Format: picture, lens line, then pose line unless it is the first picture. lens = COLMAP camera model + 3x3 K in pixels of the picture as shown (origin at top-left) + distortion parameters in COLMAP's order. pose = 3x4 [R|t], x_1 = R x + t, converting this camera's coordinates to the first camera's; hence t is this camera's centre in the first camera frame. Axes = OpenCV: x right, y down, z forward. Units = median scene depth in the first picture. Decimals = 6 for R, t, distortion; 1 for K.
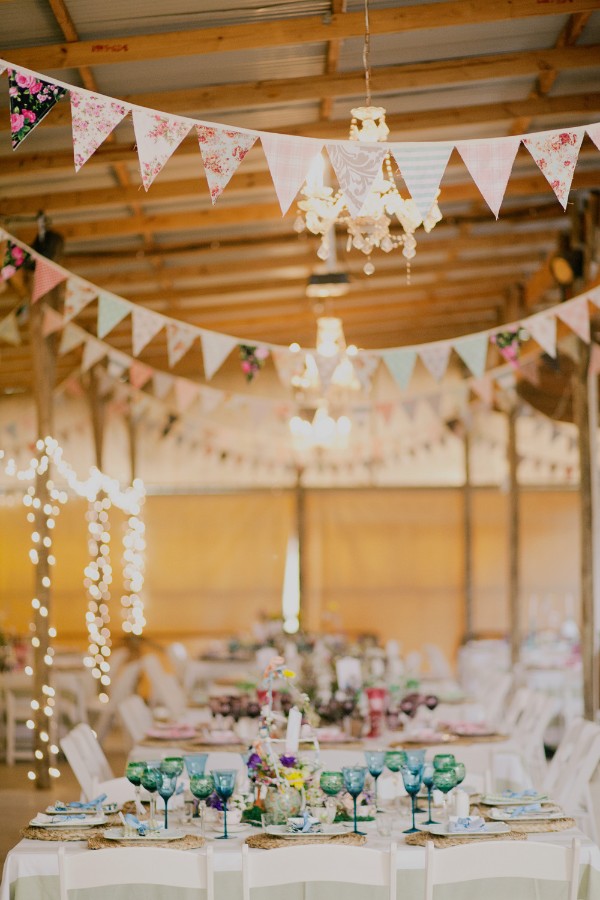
lens RADIAL K [[2125.5, 0, 300.0], [0, 2125.5, 450.0], [0, 0, 1]] dist [-0.059635, -0.064061]
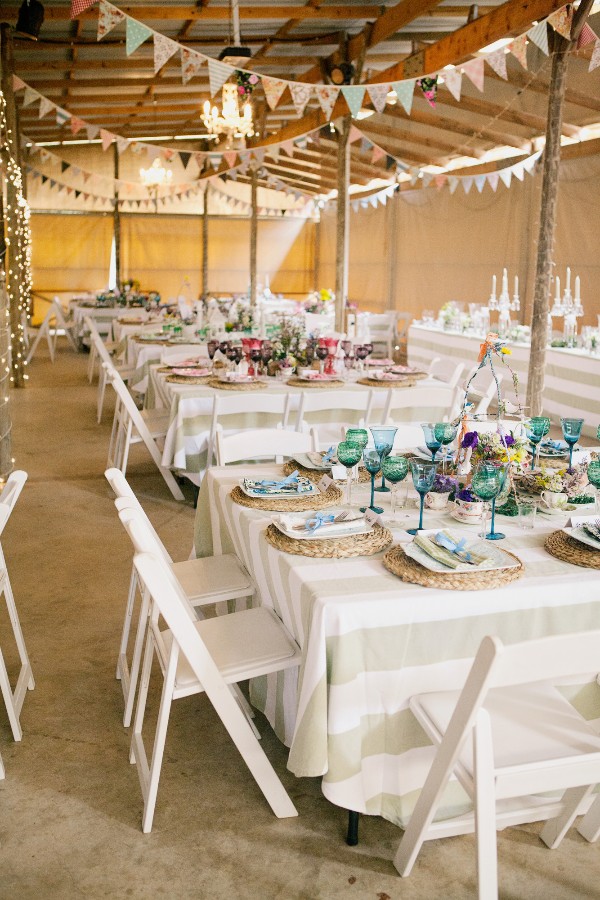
lens RADIAL K [[893.9, 0, 300.0], [0, 893.9, 450.0], [0, 0, 1]] dist [-0.037084, 0.002728]
pose [[0.965383, -0.023630, 0.259764, -0.055197], [-0.044526, 0.966342, 0.253380, 0.013819], [-0.257008, -0.256175, 0.931838, 0.174525]]
